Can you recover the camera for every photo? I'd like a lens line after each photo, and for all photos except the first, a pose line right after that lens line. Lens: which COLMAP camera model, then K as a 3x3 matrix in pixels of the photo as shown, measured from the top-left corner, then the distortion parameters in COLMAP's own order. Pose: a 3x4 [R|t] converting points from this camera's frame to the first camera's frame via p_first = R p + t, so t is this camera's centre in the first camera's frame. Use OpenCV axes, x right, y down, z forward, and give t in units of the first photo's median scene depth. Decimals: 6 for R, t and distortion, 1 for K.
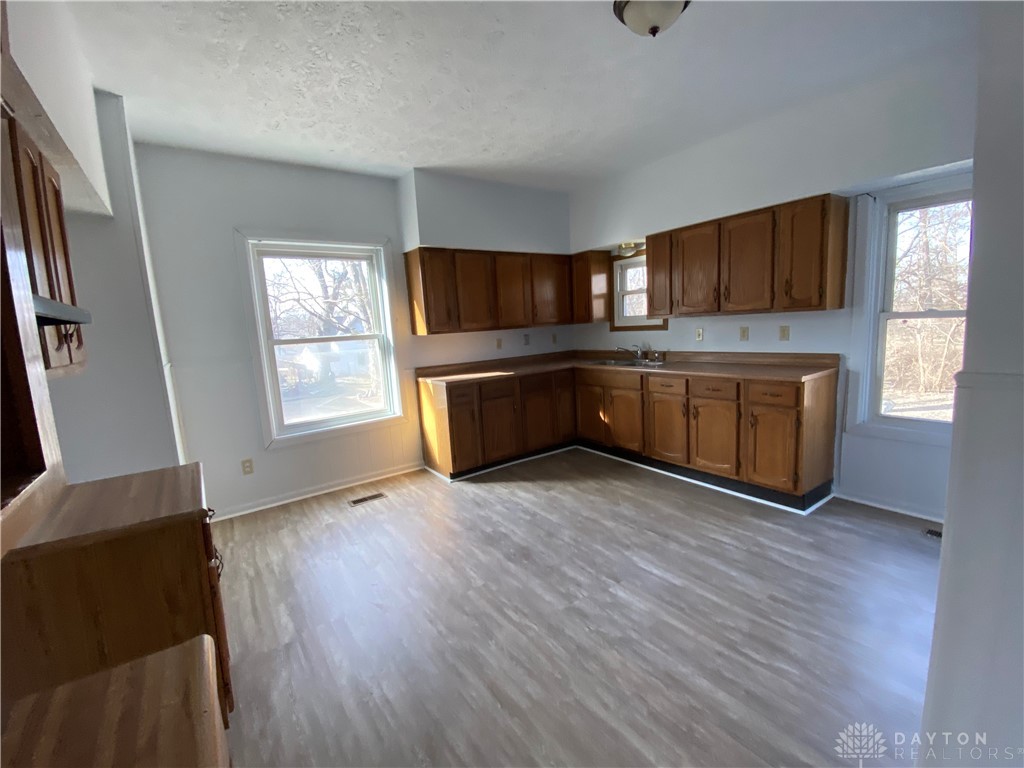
lens RADIAL K [[444.7, 0, 512.0], [0, 444.7, 384.0], [0, 0, 1]] dist [0.053554, -0.029176]
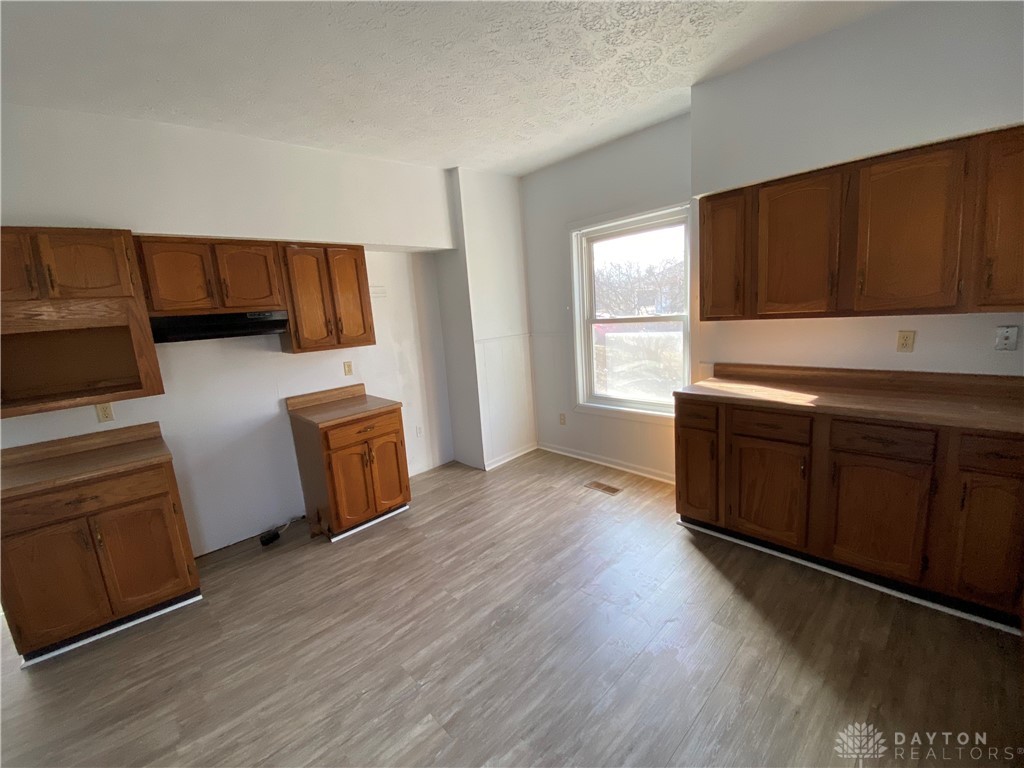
lens RADIAL K [[444.7, 0, 512.0], [0, 444.7, 384.0], [0, 0, 1]] dist [0.053554, -0.029176]
pose [[0.105237, 0.228594, -0.967817, 0.696808], [-0.064111, 0.972756, 0.222789, -0.214958], [0.992379, 0.038602, 0.117025, 0.852062]]
